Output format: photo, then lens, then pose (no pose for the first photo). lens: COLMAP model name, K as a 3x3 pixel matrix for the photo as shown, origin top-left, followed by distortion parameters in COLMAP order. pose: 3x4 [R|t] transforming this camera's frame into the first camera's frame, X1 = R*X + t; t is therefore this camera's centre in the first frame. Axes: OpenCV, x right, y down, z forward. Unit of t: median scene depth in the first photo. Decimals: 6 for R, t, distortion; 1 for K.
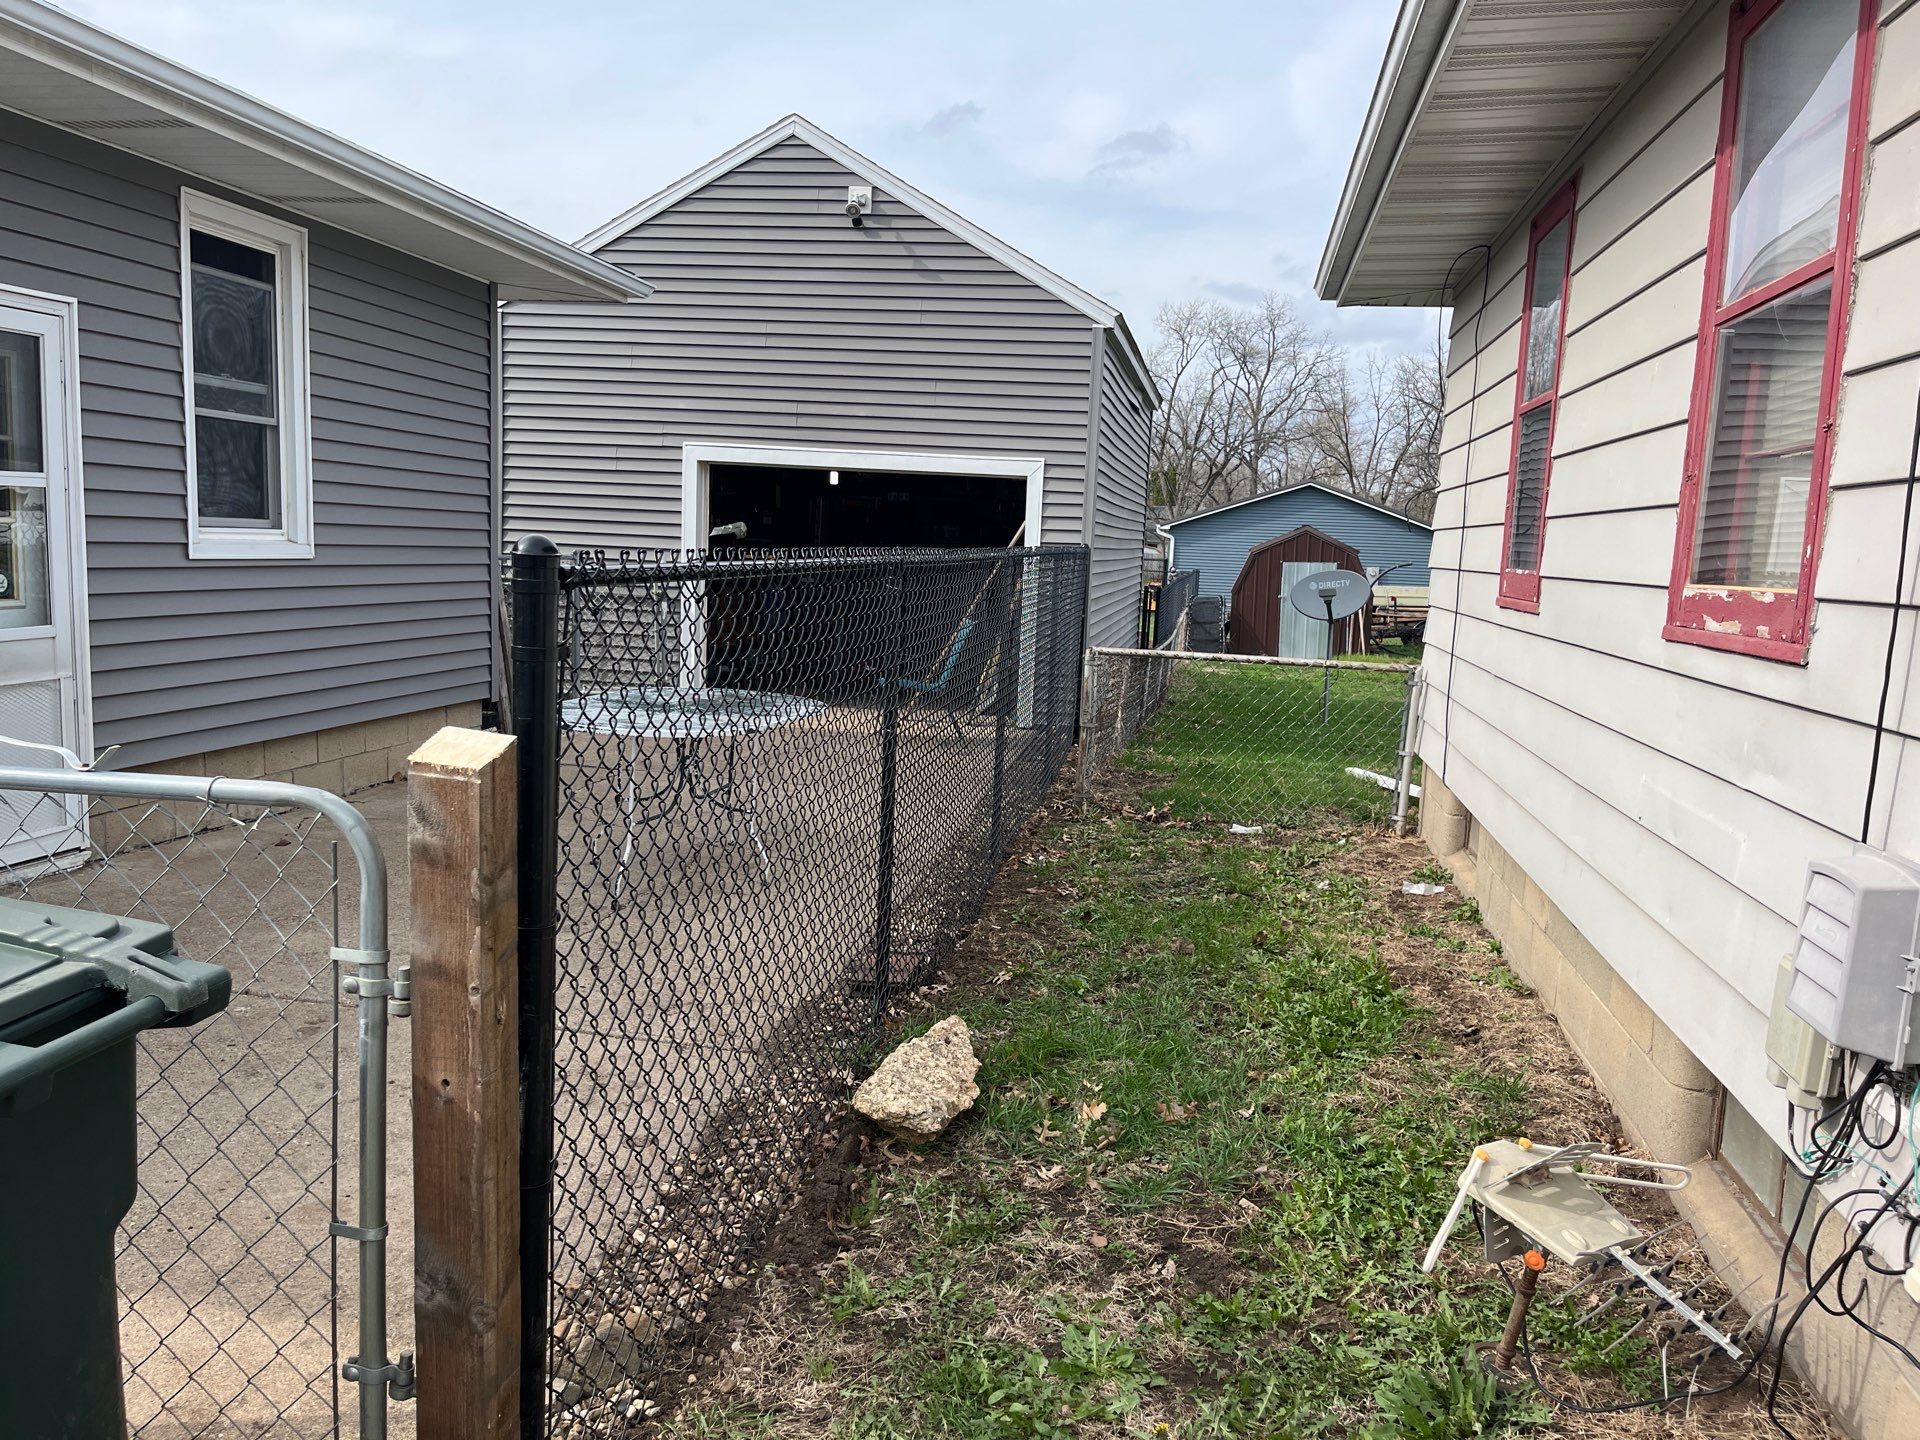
lens RADIAL K [[1454.2, 0, 988.1], [0, 1454.2, 728.7], [0, 0, 1]] dist [0.054411, -0.065781]
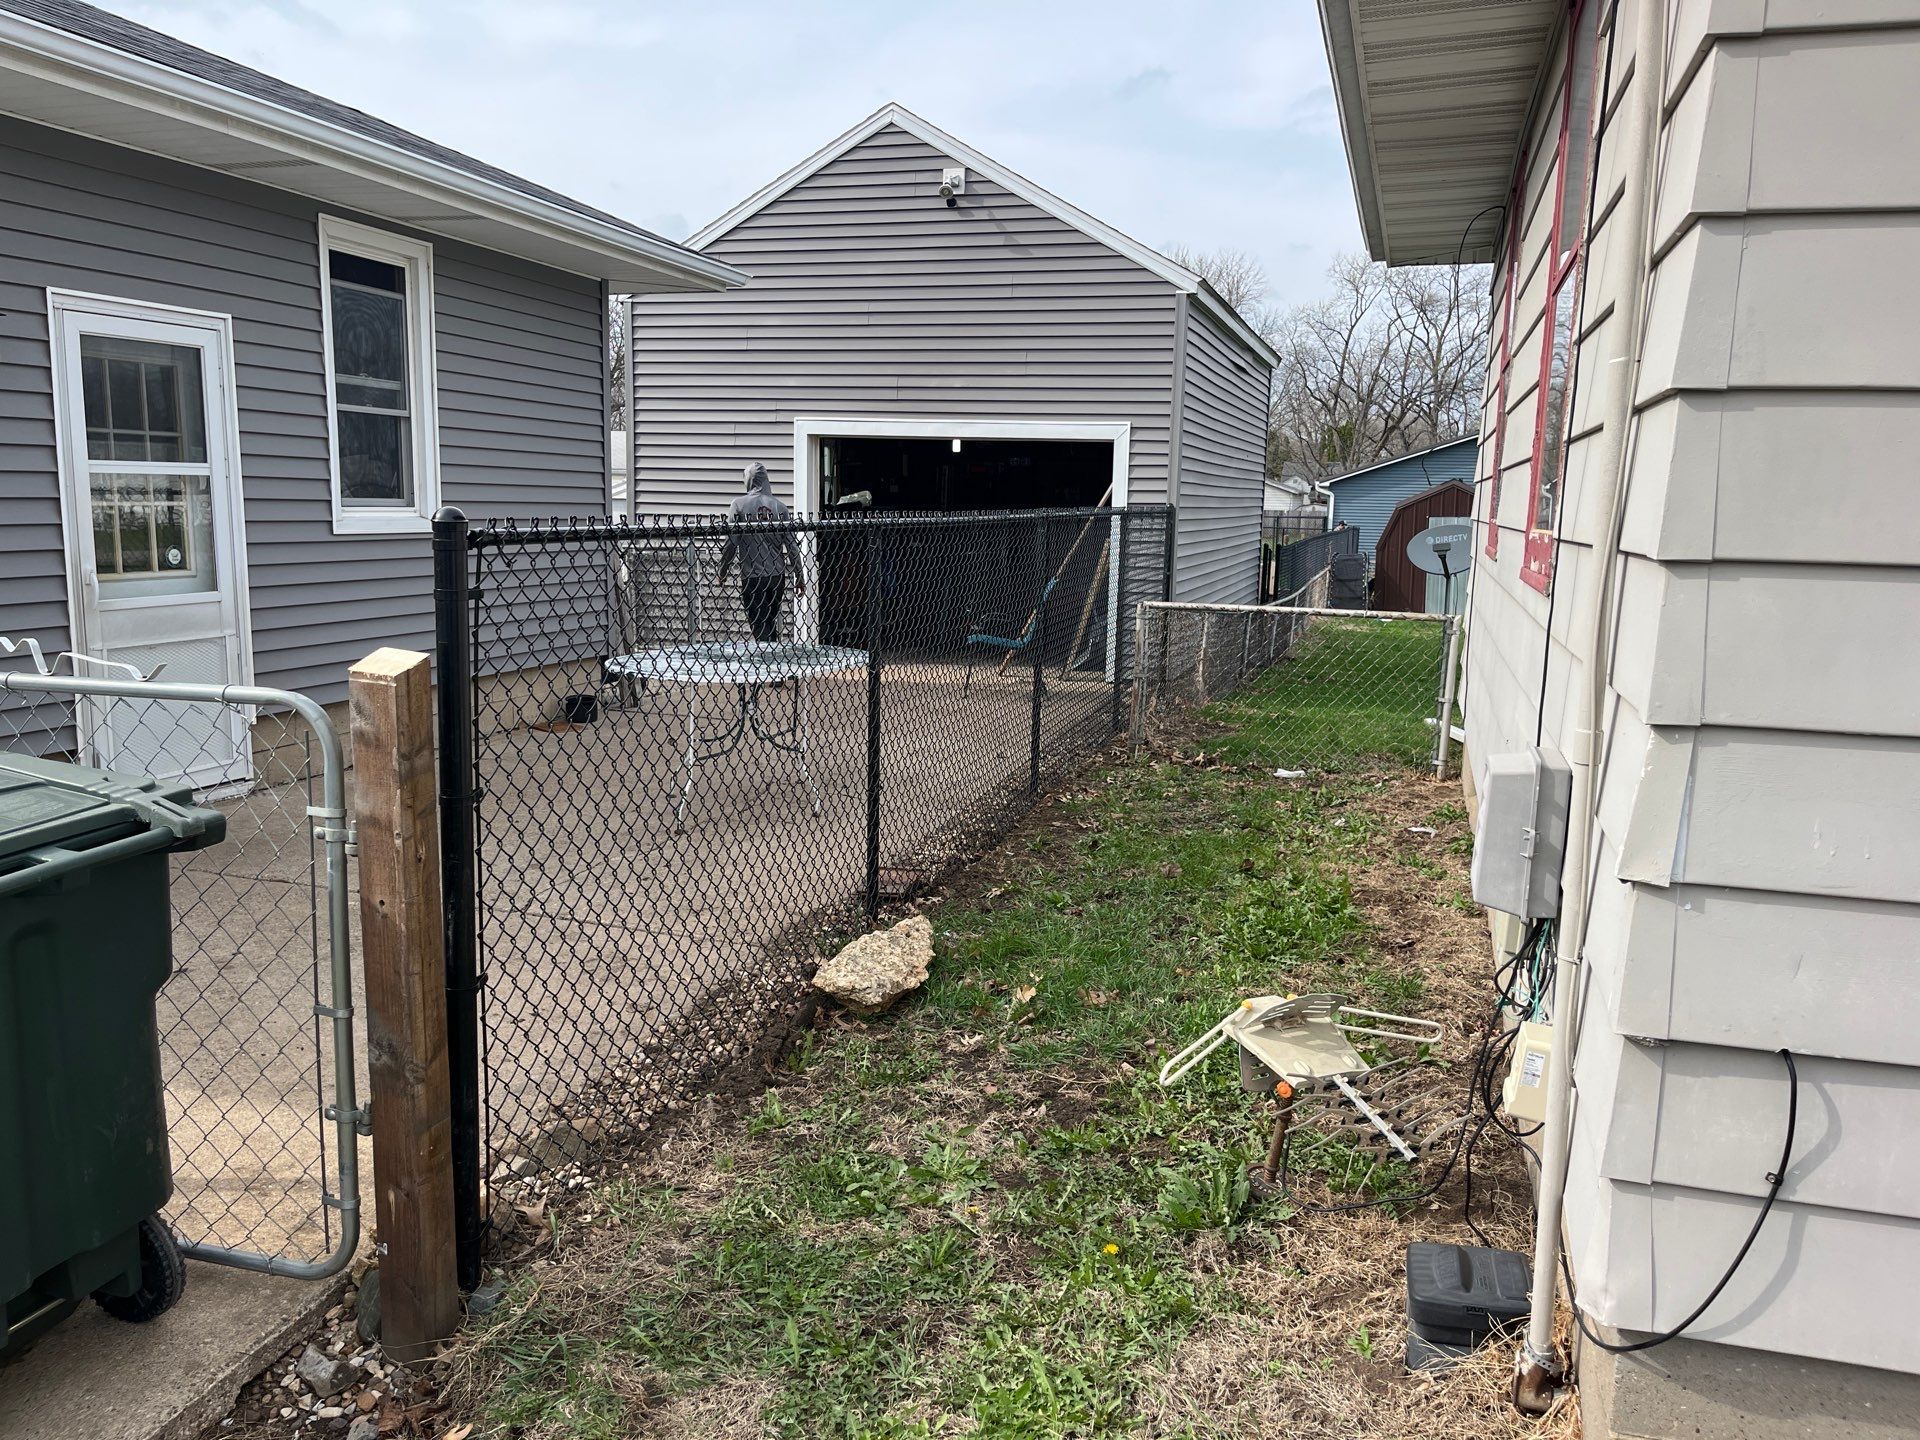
lens RADIAL K [[1451.5, 0, 960.0], [0, 1451.5, 720.0], [0, 0, 1]] dist [0.059907, -0.073532]
pose [[0.990669, -0.002182, -0.136270, 0.132534], [0.004699, 0.999824, 0.018152, 0.016517], [0.136206, -0.018623, 0.990505, -0.108956]]
